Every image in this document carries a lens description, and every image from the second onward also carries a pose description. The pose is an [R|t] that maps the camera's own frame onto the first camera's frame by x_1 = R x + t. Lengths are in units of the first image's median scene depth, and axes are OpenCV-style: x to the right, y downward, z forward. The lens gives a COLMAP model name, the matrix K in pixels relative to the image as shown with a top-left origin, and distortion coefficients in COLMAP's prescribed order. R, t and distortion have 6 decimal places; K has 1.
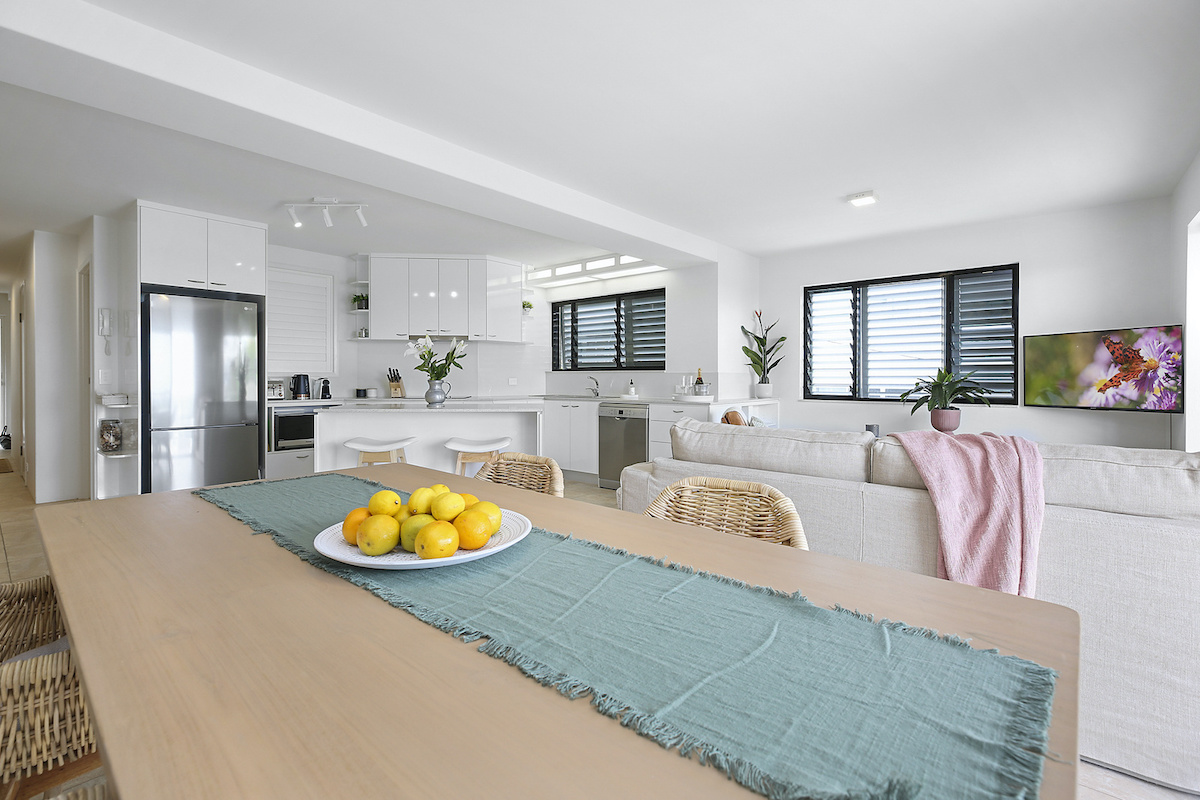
lens RADIAL K [[542.2, 0, 599.2], [0, 542.2, 393.1], [0, 0, 1]] dist [0.001228, 0.000110]
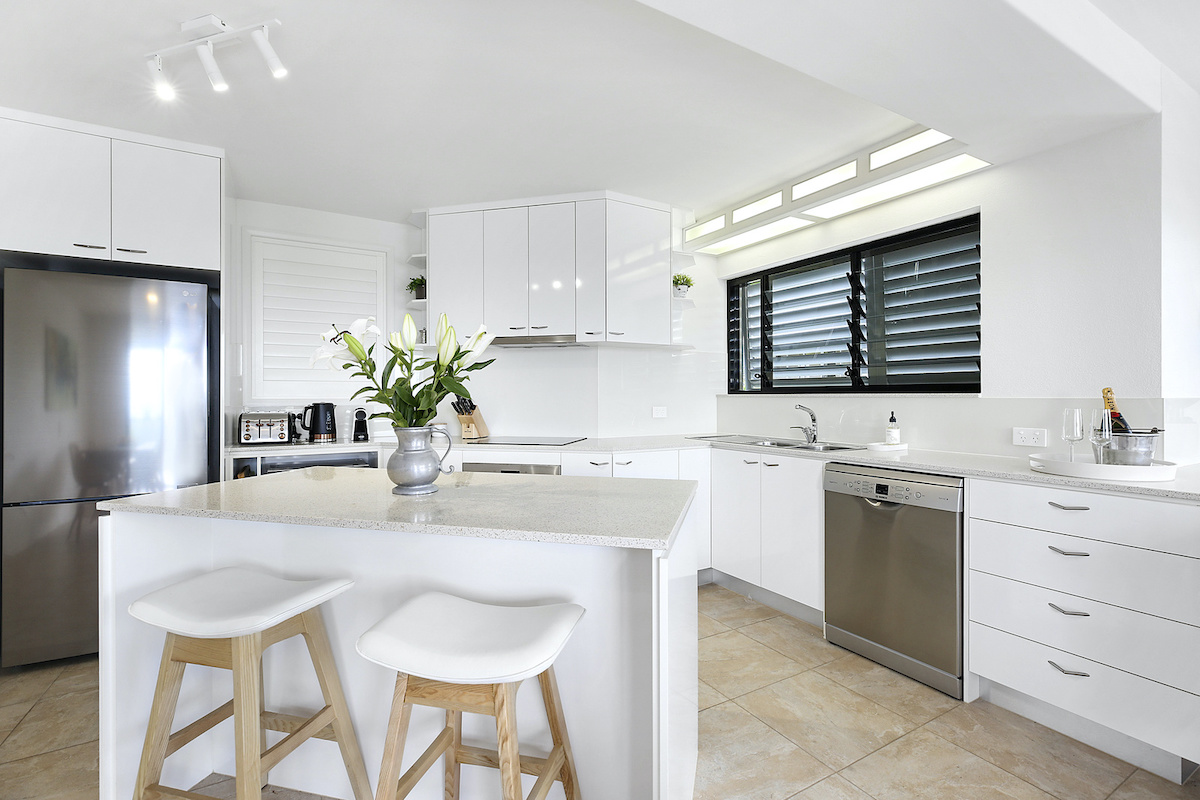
lens RADIAL K [[542.2, 0, 599.2], [0, 542.2, 393.1], [0, 0, 1]] dist [0.001228, 0.000110]
pose [[0.945747, -0.004329, -0.324875, -0.029263], [-0.006681, 0.999441, -0.032765, -0.023235], [0.324835, 0.033158, 0.945189, 0.428849]]
